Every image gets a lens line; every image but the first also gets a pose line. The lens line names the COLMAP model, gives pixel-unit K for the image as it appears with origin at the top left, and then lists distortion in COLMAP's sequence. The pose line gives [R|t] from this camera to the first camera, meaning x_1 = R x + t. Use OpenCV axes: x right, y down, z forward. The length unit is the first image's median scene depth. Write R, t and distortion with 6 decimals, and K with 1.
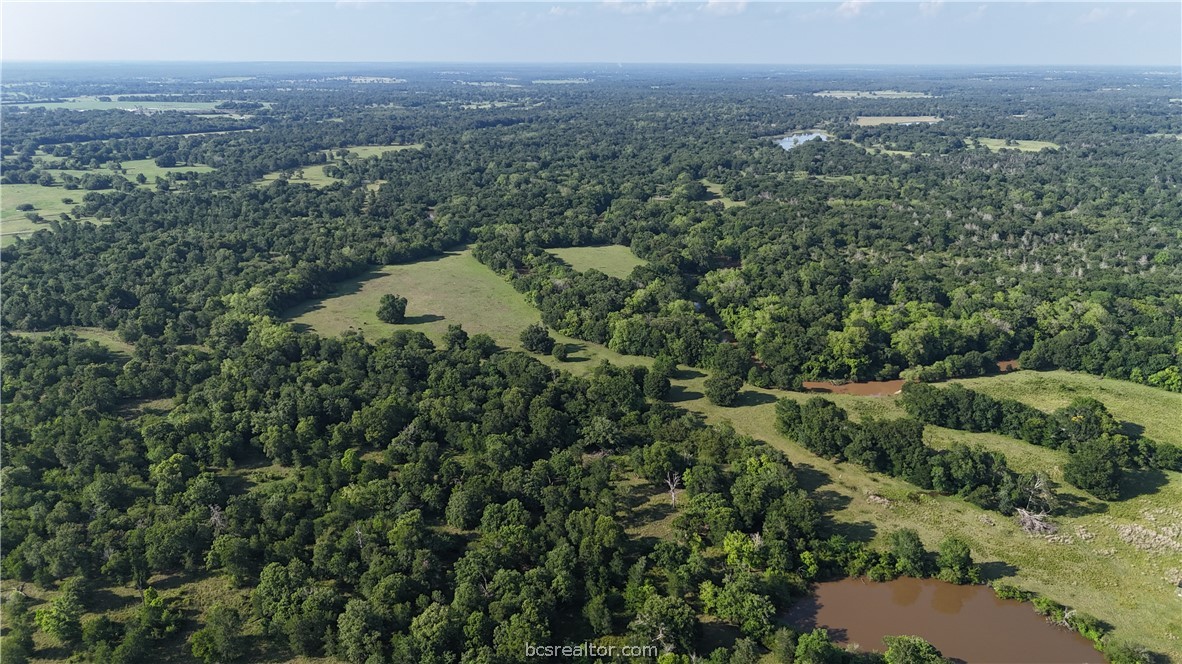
lens RADIAL K [[879.6, 0, 591.0], [0, 879.6, 332.0], [0, 0, 1]] dist [0.034786, -0.020292]
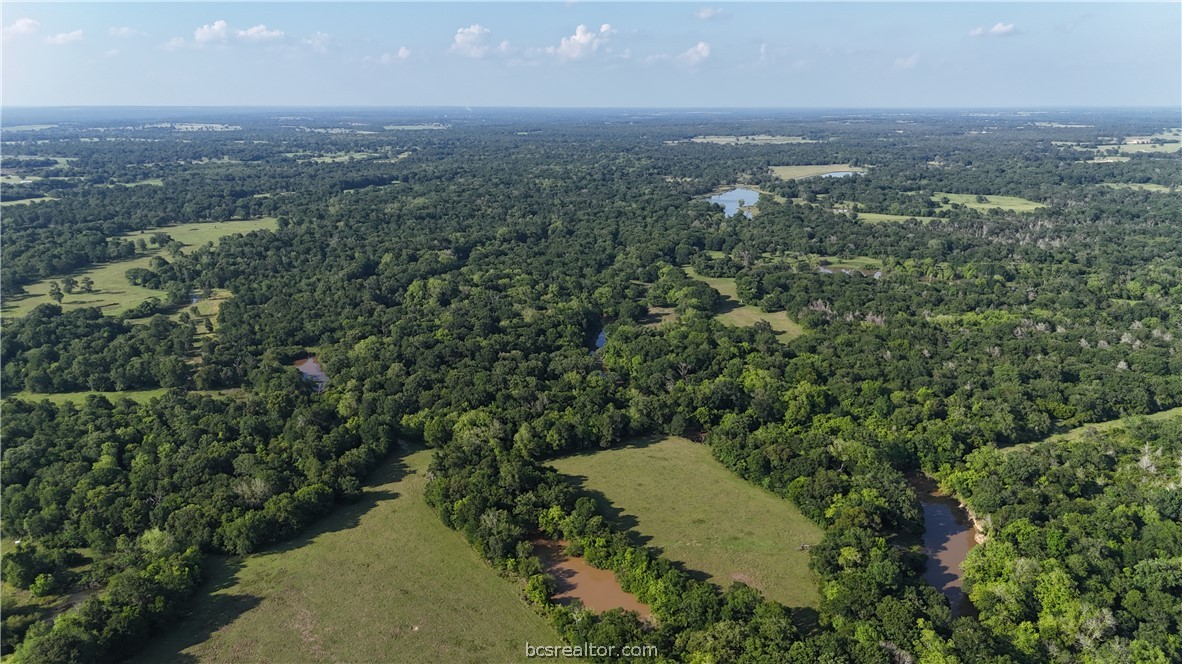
lens RADIAL K [[879.6, 0, 591.0], [0, 879.6, 332.0], [0, 0, 1]] dist [0.034786, -0.020292]
pose [[0.985221, -0.046532, 0.164849, -0.047986], [0.053939, 0.997713, -0.040744, -0.062645], [-0.162576, 0.049033, 0.985477, 0.193102]]
